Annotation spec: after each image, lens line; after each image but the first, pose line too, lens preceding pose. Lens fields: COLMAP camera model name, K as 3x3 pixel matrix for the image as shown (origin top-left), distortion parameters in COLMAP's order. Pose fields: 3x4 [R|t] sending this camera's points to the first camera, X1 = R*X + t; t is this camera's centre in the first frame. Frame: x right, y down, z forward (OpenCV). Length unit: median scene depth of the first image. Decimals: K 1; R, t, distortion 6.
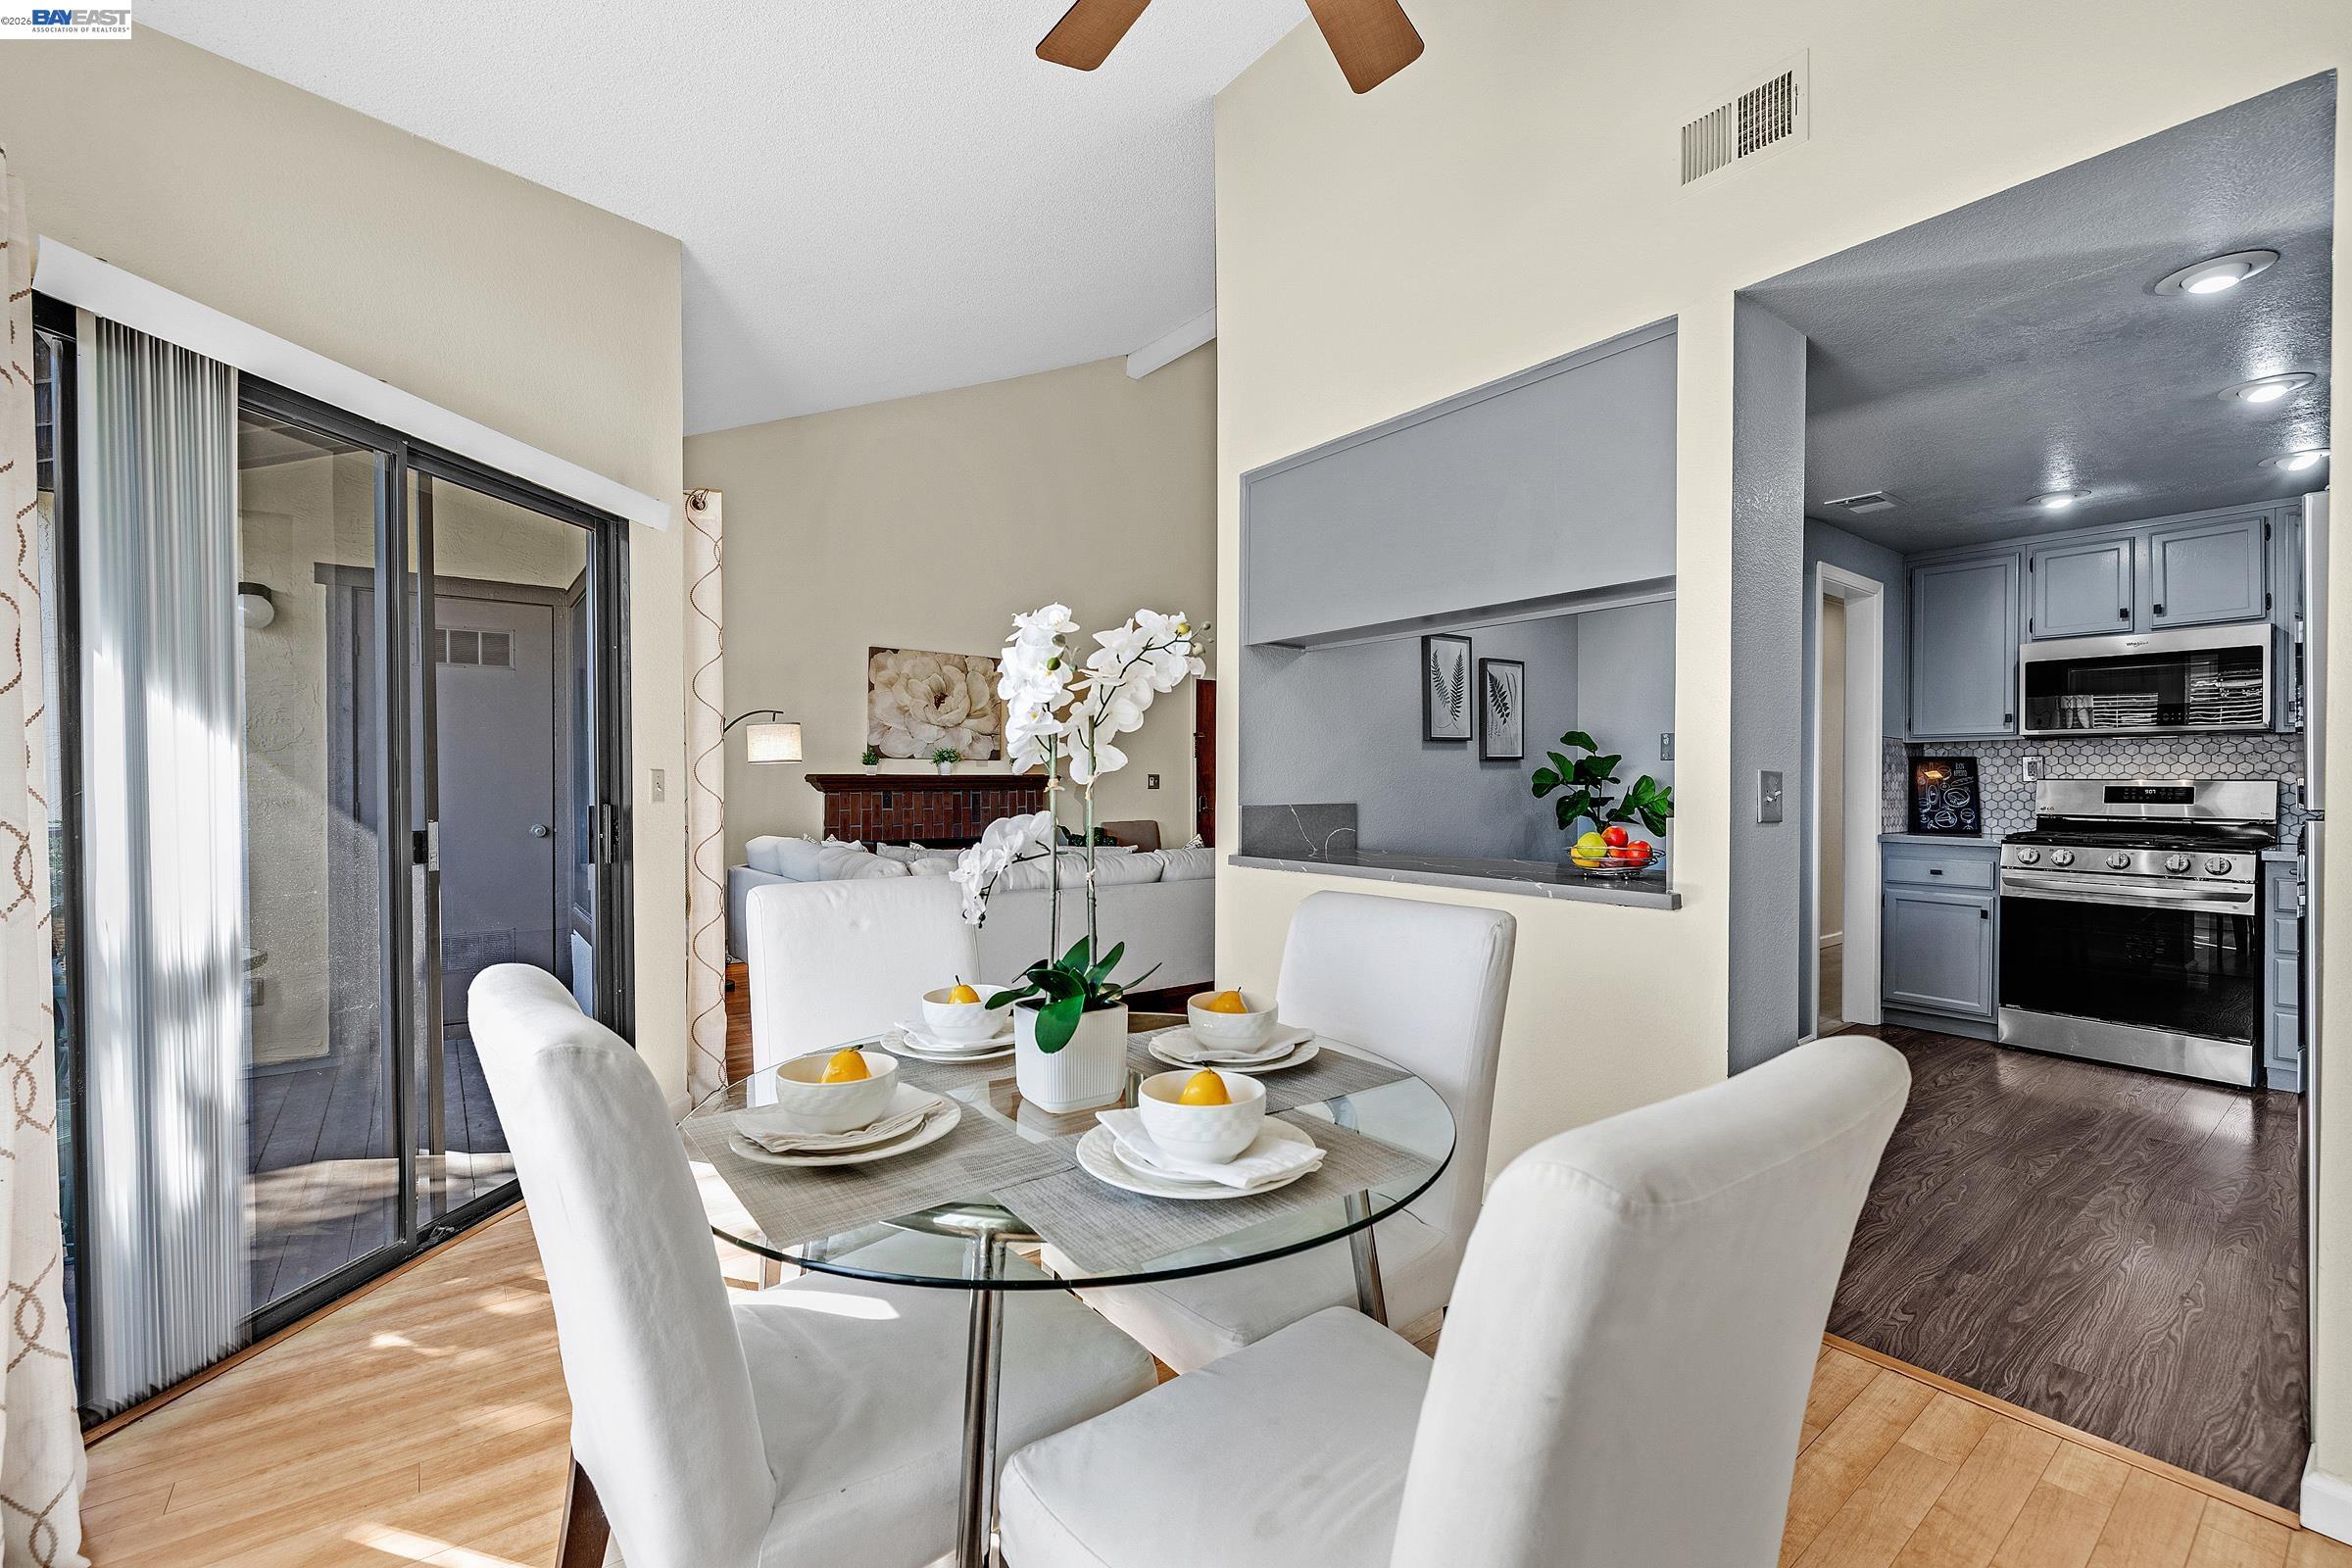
lens RADIAL K [[982.4, 0, 1186.9], [0, 982.4, 788.4], [0, 0, 1]] dist [0.000014, 0.000305]
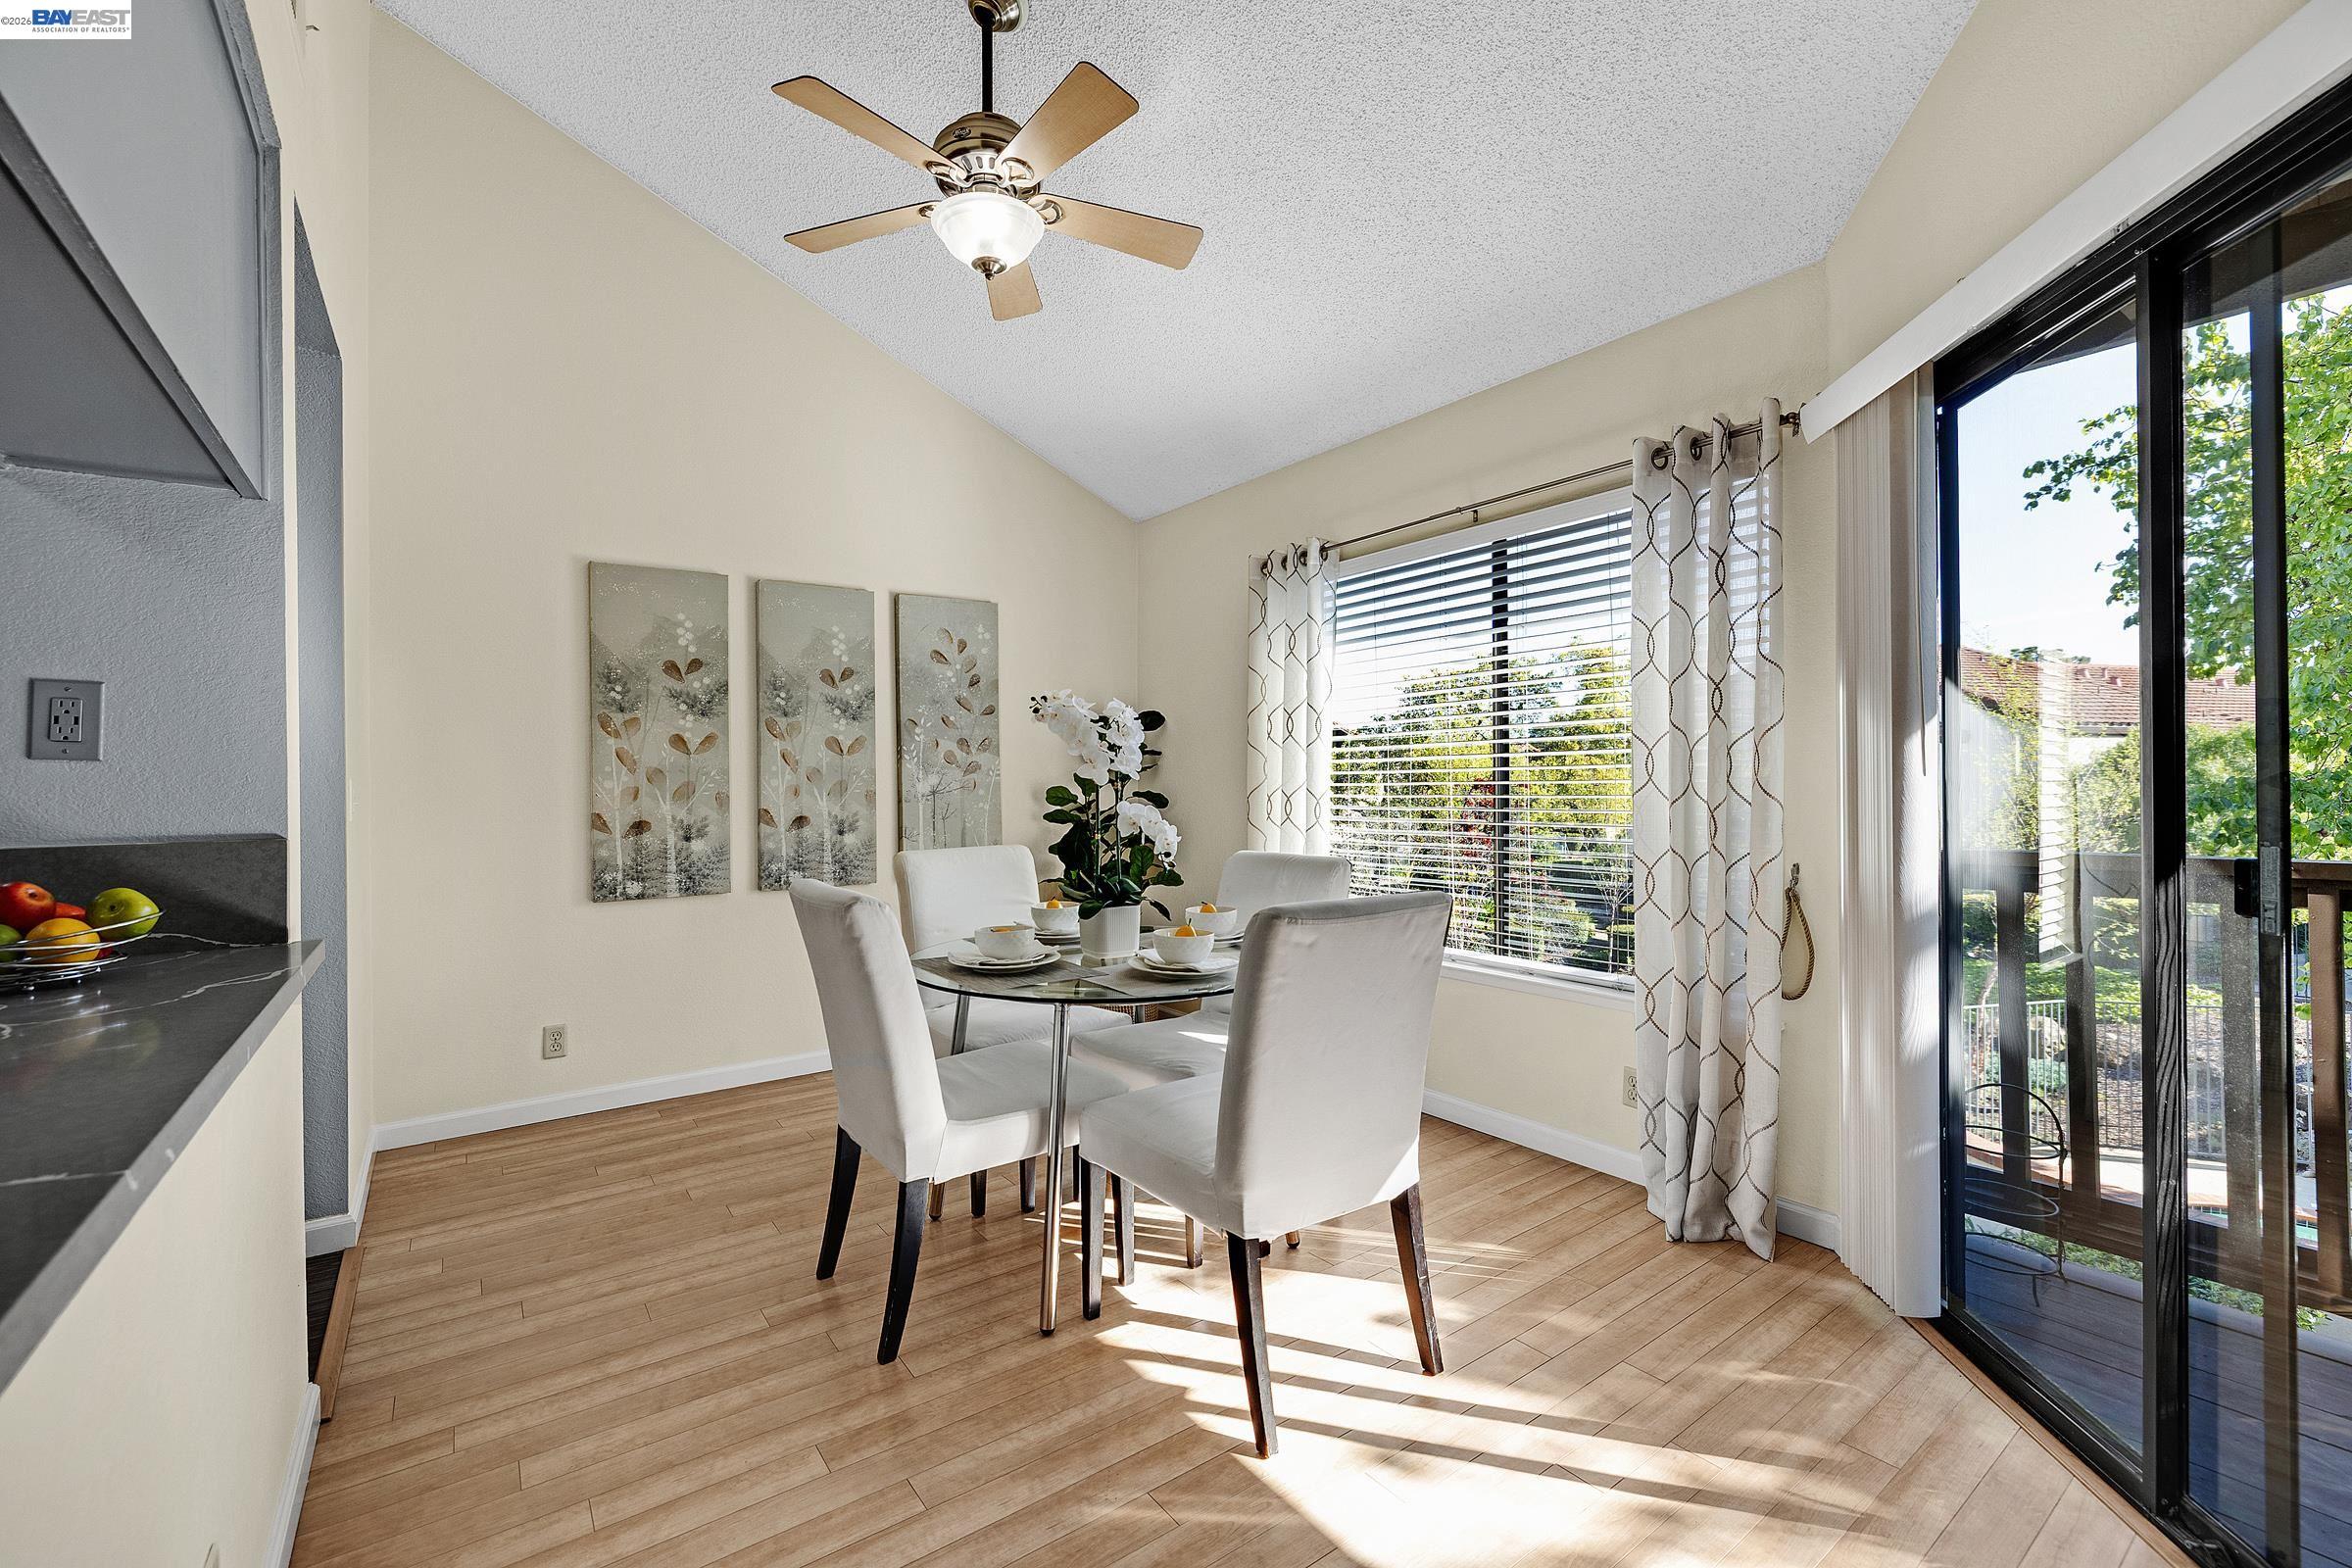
lens RADIAL K [[982.4, 0, 1181.9], [0, 982.4, 789.3], [0, 0, 1]] dist [0.000014, 0.000305]
pose [[-0.999641, 0.005895, 0.026122, -0.230201], [0.006047, 0.999965, 0.005733, -0.009419], [-0.026087, 0.005889, -0.999642, 2.205638]]
